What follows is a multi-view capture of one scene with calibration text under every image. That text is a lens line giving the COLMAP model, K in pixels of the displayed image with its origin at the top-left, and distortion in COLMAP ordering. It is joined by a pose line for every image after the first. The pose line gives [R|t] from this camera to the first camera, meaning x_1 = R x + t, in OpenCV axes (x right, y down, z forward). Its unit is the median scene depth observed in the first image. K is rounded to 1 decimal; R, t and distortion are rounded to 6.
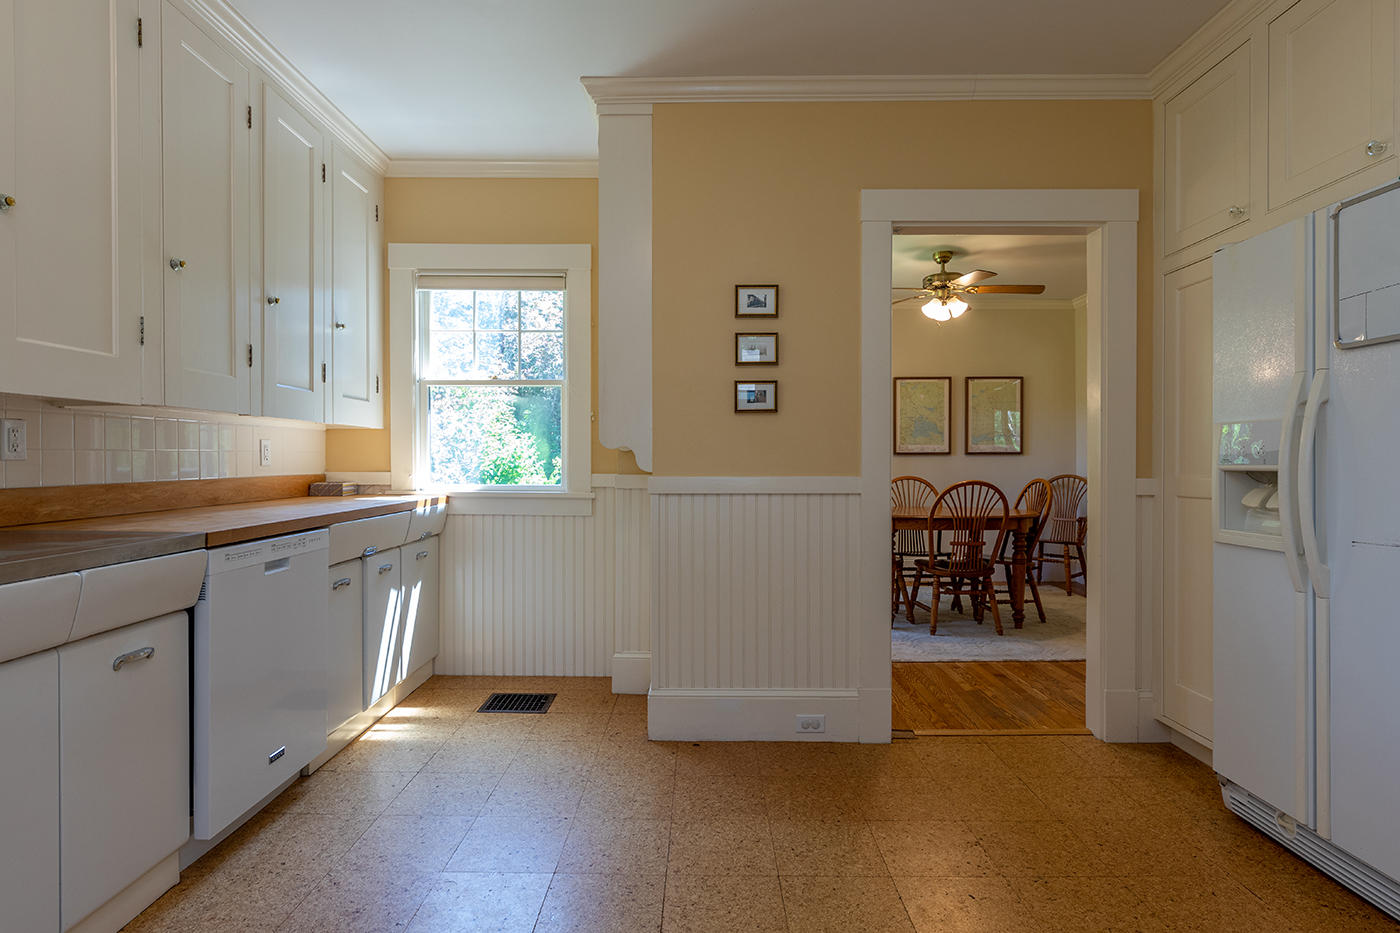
lens RADIAL K [[714.3, 0, 704.4], [0, 714.3, 464.6], [0, 0, 1]] dist [-0.002674, -0.000676]
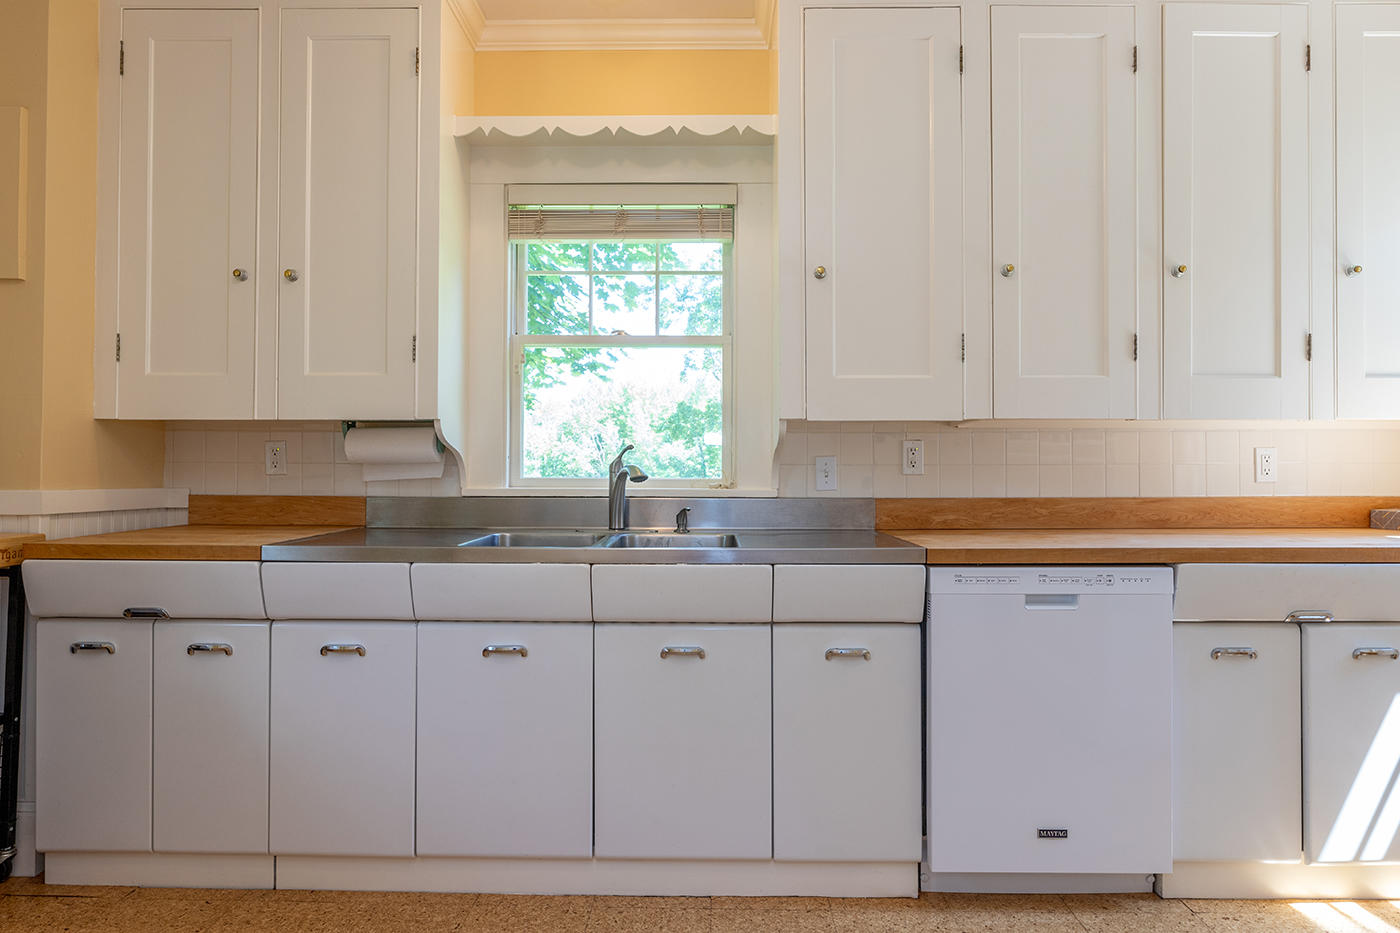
lens RADIAL K [[751.5, 0, 700.0], [0, 751.5, 468.4], [0, 0, 1]] dist [-0.006709, 0.000238]
pose [[-0.025667, -0.014385, -0.999567, 0.243740], [-0.006953, 0.999875, -0.014211, 0.002952], [0.999646, 0.006585, -0.025763, 0.536183]]
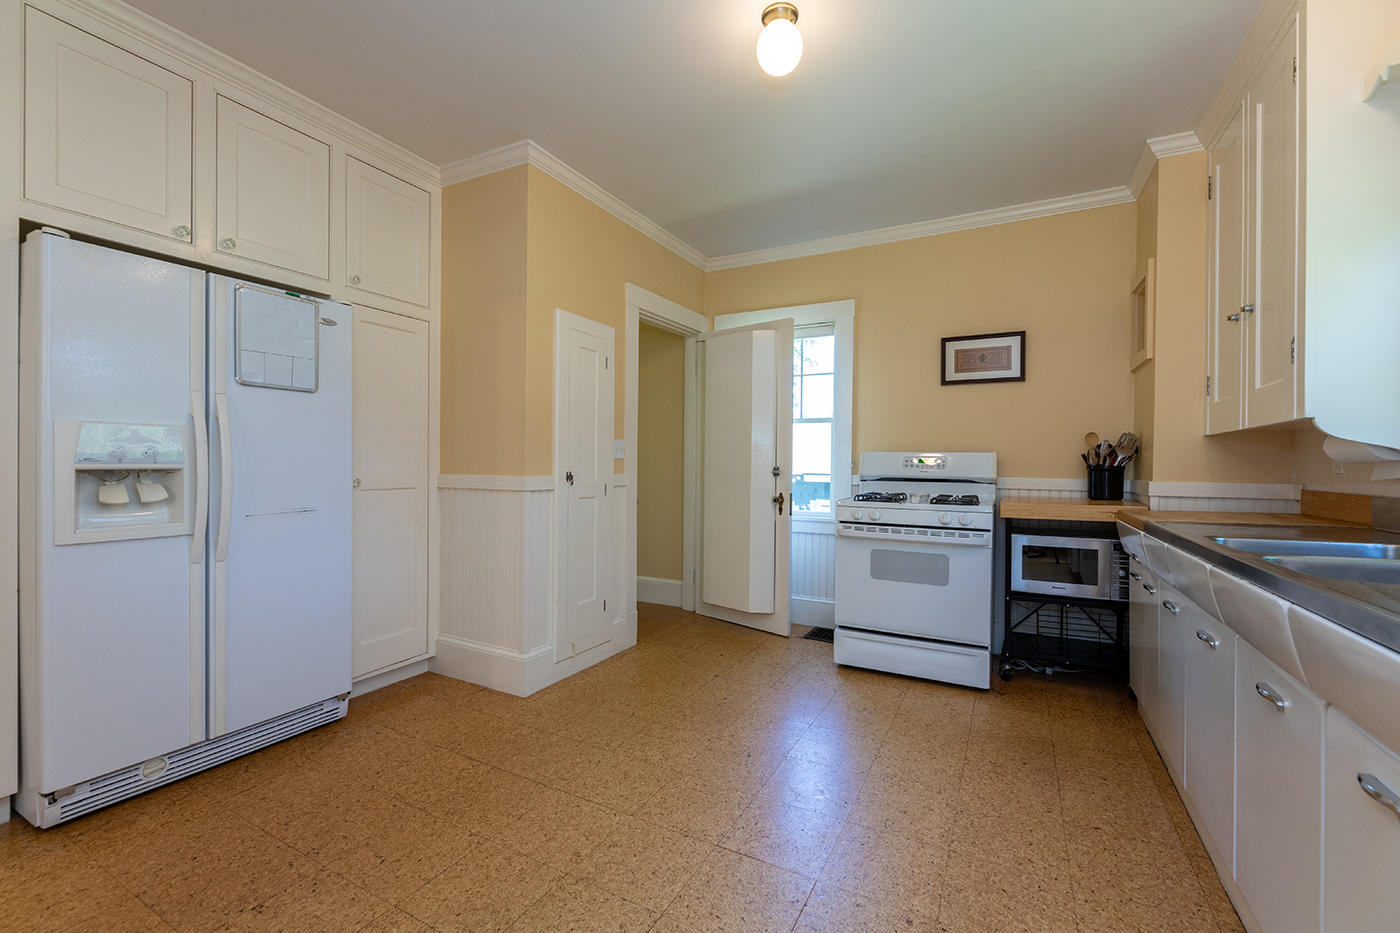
lens RADIAL K [[596.2, 0, 705.4], [0, 596.2, 467.2], [0, 0, 1]] dist [0.001630, 0.000120]
pose [[-0.877499, -0.010237, 0.479469, -0.369282], [-0.007887, 0.999945, 0.006915, -0.007153], [-0.479514, 0.002286, -0.877531, 1.168432]]
